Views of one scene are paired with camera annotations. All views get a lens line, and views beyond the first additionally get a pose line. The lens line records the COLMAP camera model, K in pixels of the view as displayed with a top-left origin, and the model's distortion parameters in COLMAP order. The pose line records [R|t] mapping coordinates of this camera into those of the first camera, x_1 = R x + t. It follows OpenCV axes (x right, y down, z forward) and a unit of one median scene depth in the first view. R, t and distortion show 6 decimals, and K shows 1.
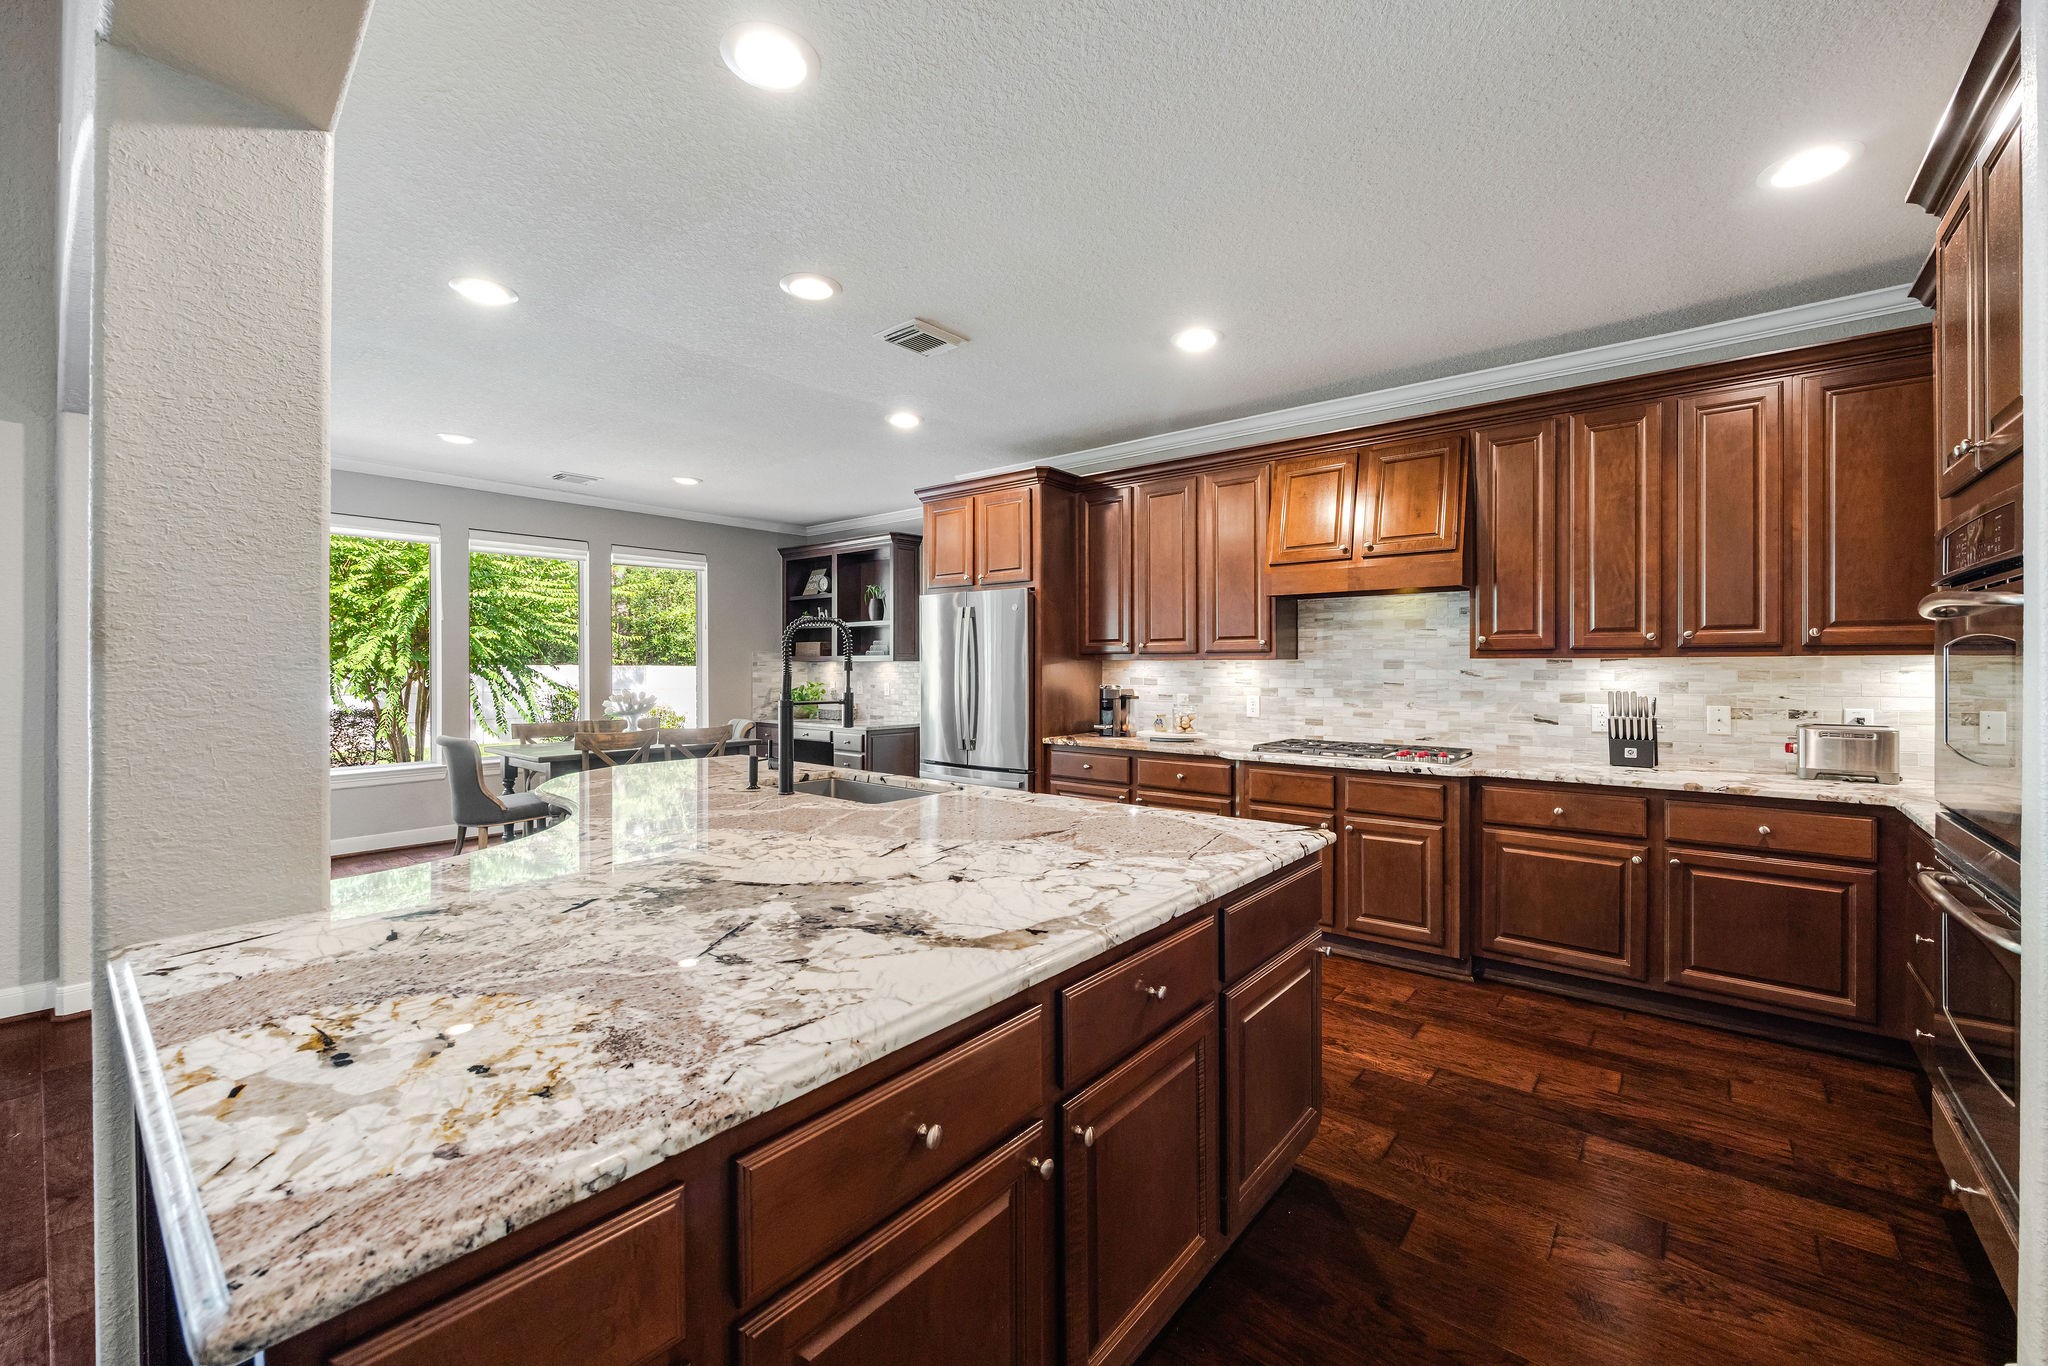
lens RADIAL K [[836.2, 0, 1022.7], [0, 836.2, 668.2], [0, 0, 1]] dist [0.001681, -0.000083]
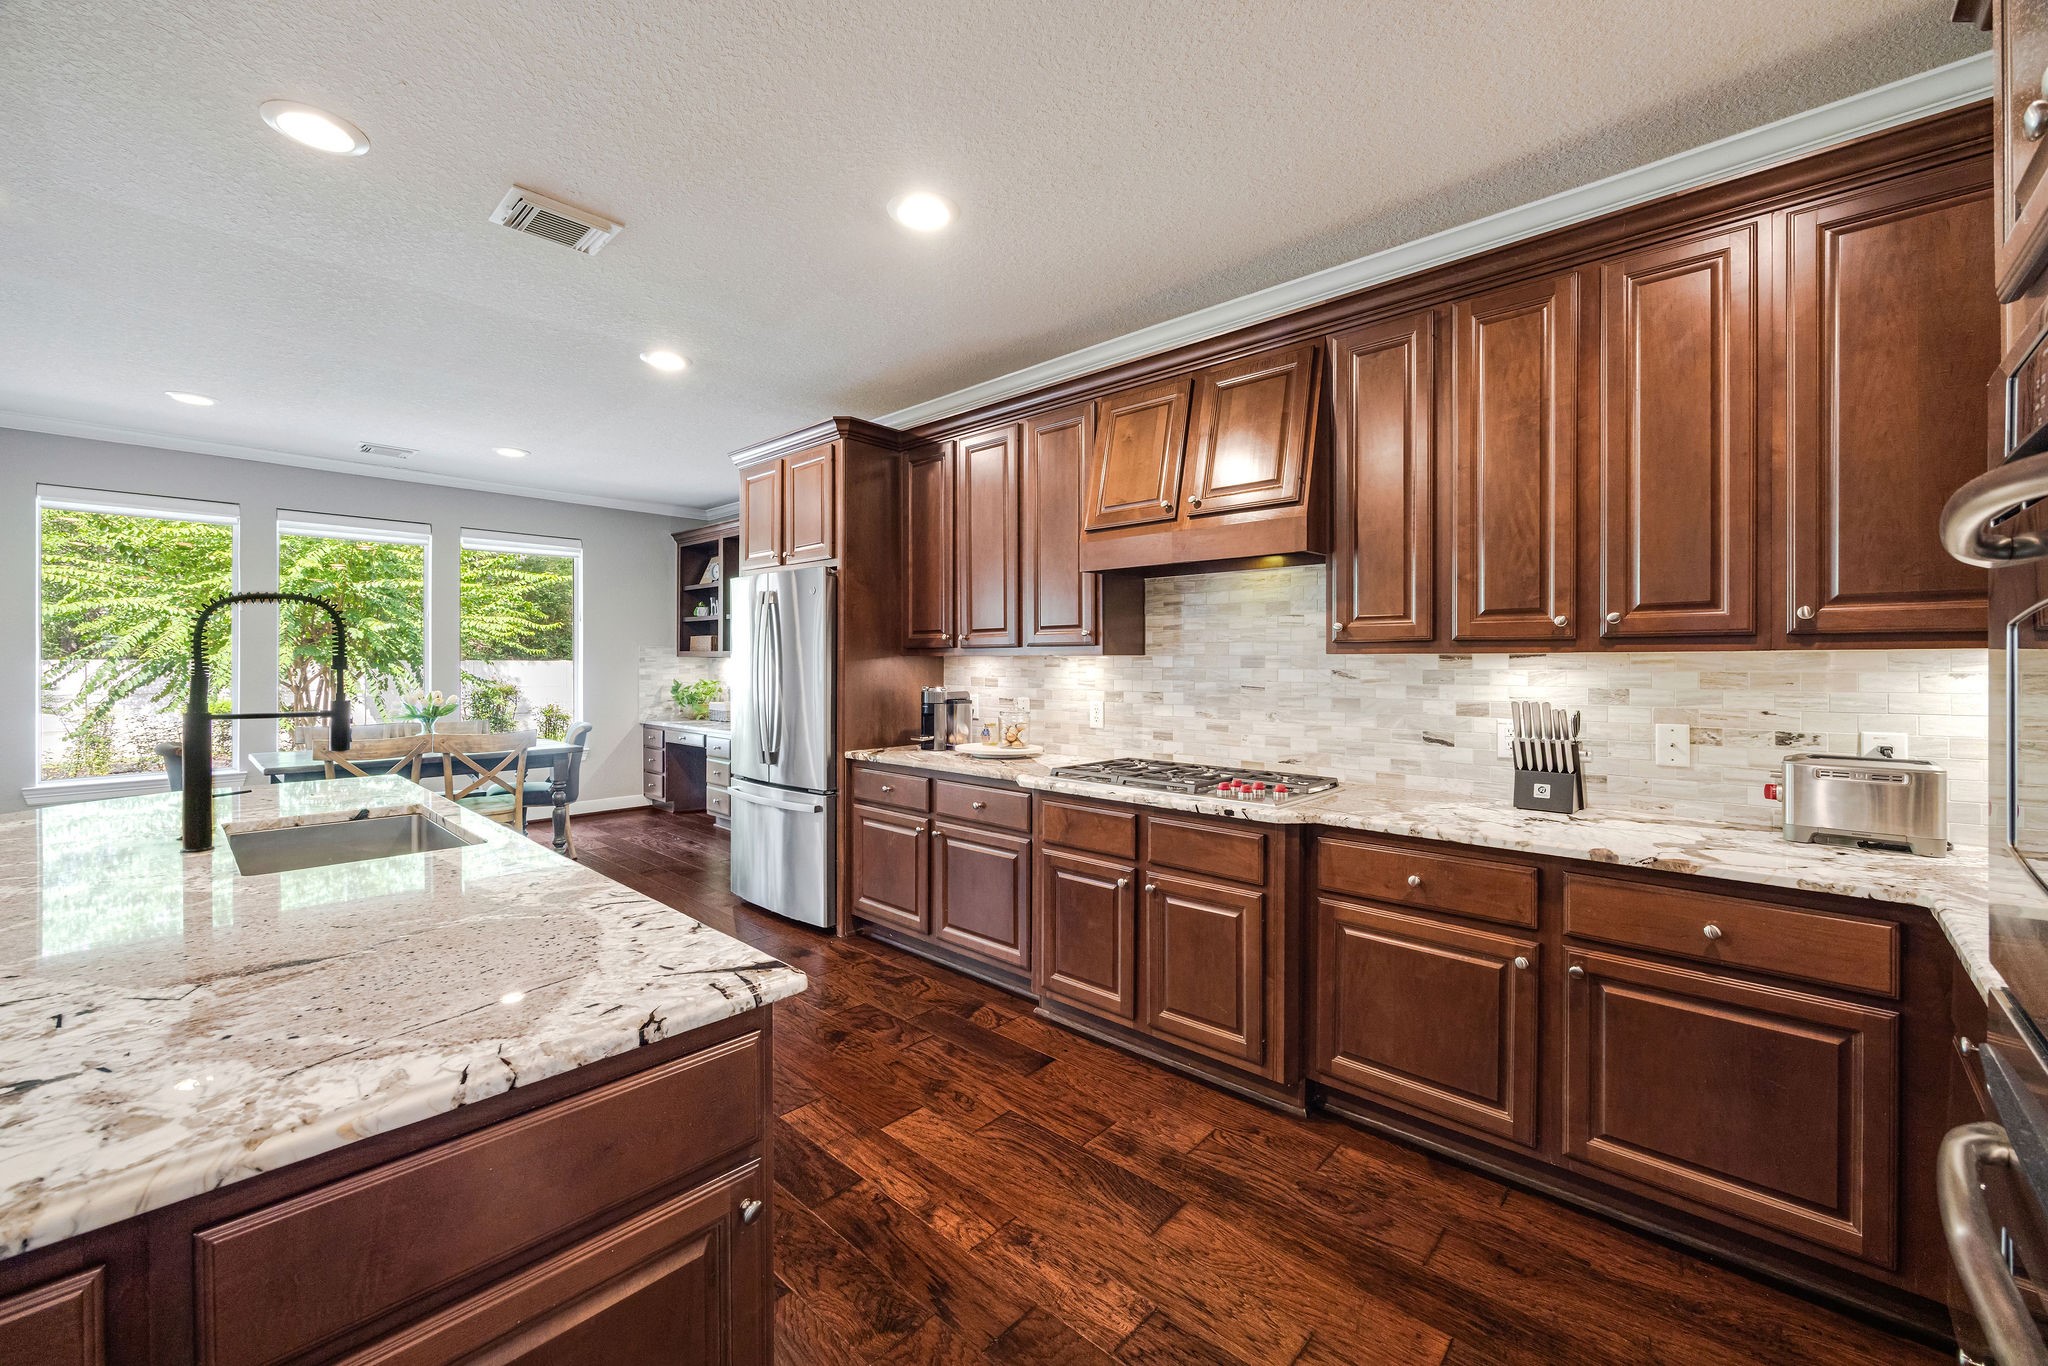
lens RADIAL K [[820.9, 0, 1020.7], [0, 820.9, 664.0], [0, 0, 1]] dist [-0.000961, 0.000152]
pose [[0.998181, 0.002237, -0.060247, 0.337207], [-0.002268, 0.999997, -0.000438, -0.002153], [0.060246, 0.000574, 0.998183, 0.298331]]
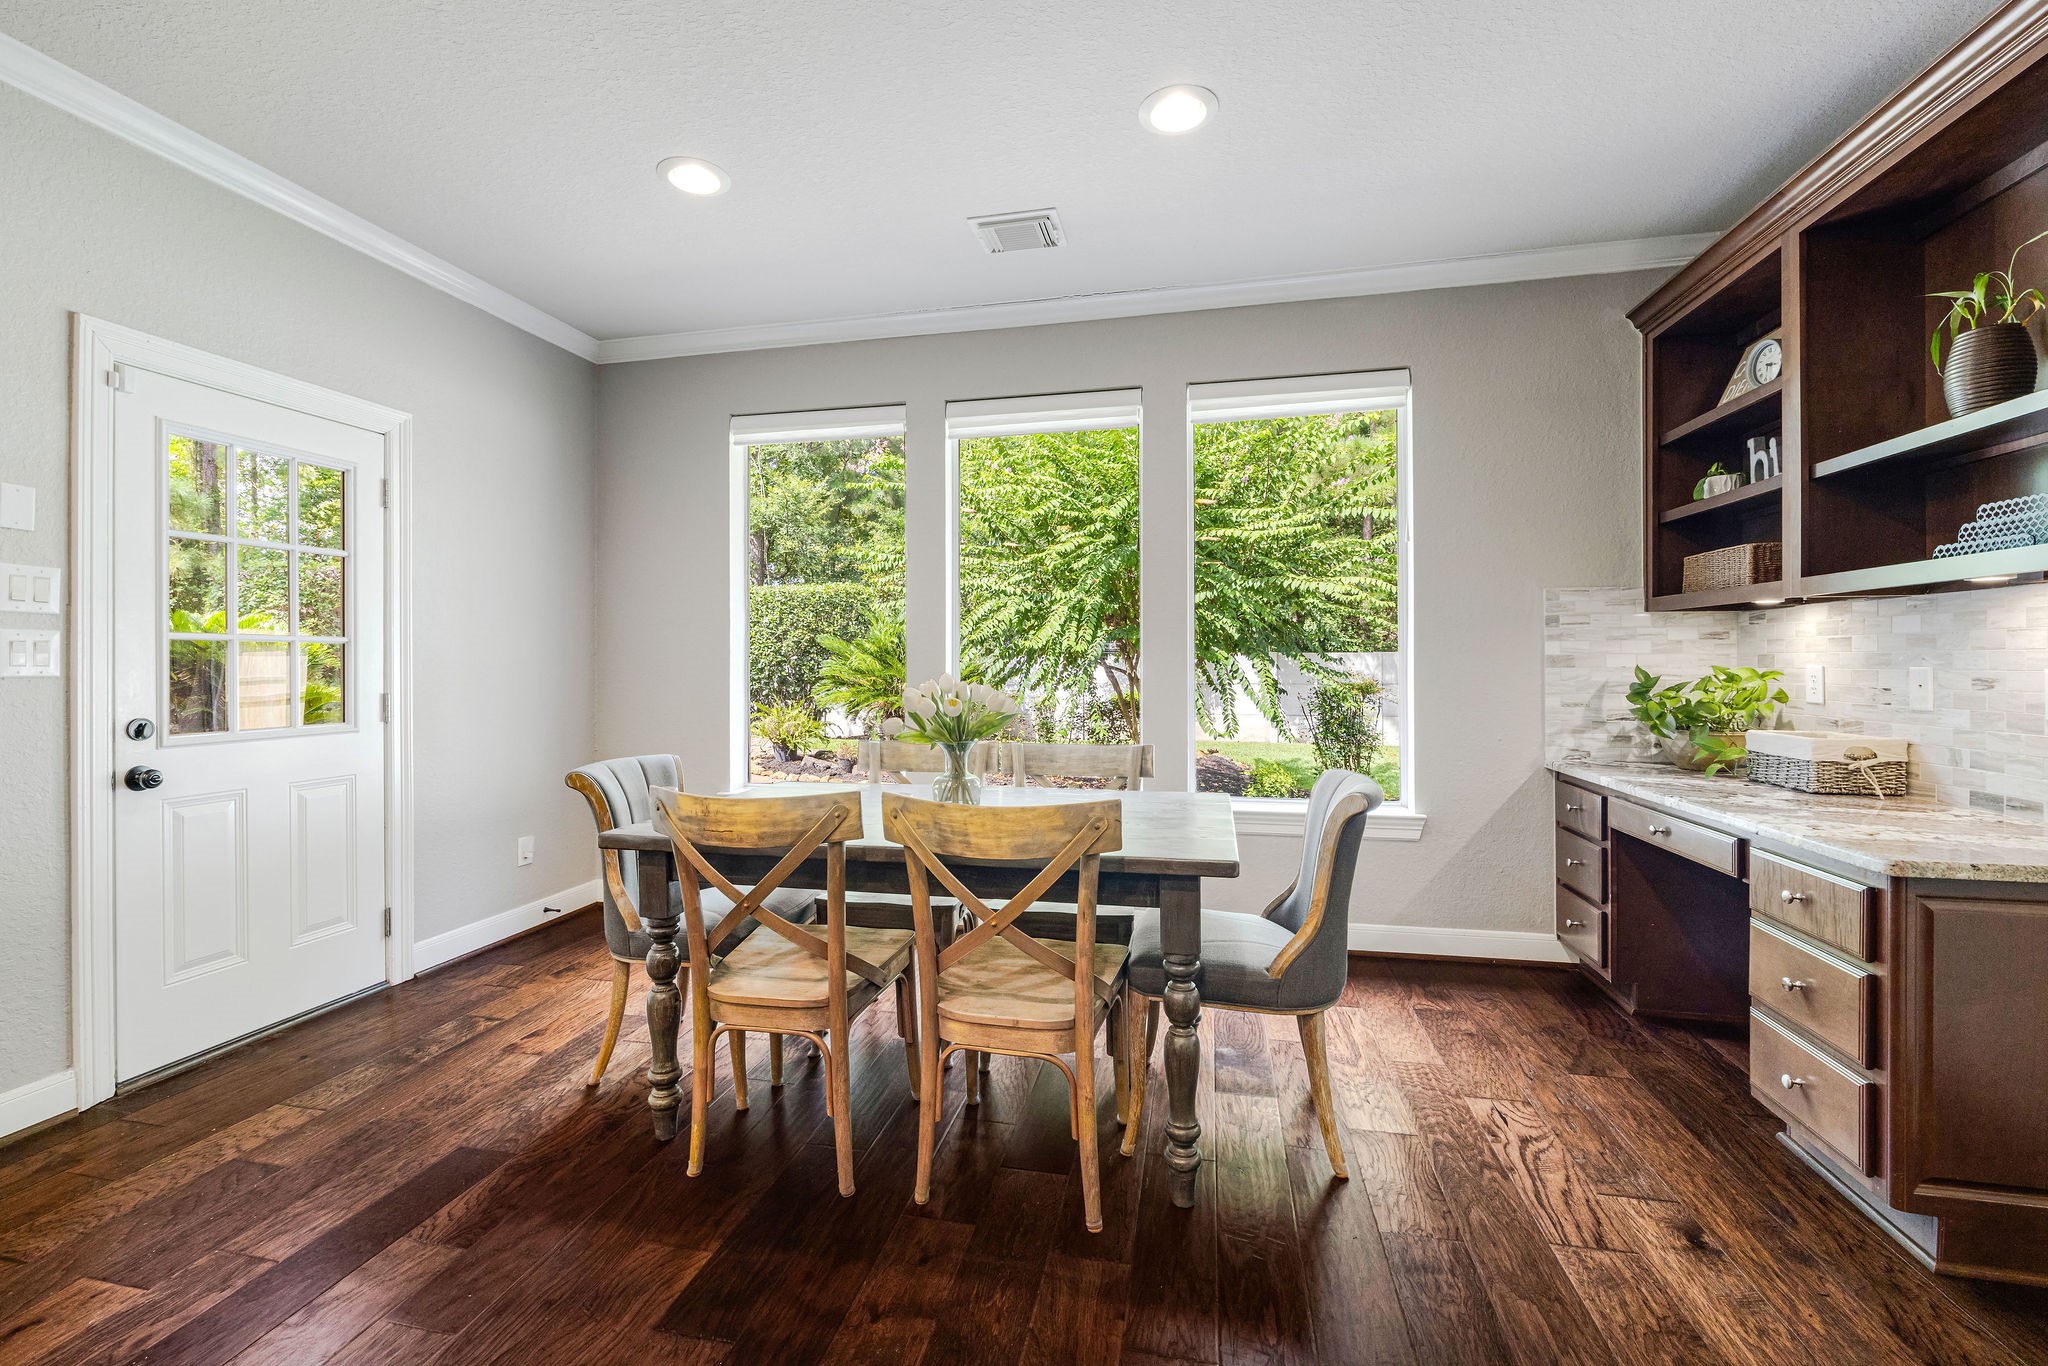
lens RADIAL K [[859.8, 0, 1021.4], [0, 859.8, 667.4], [0, 0, 1]] dist [0.000085, 0.000052]
pose [[0.458718, 0.002842, -0.888578, -0.174782], [-0.000326, 0.999995, 0.003030, 0.036168], [0.888582, -0.001100, 0.458717, 1.364026]]
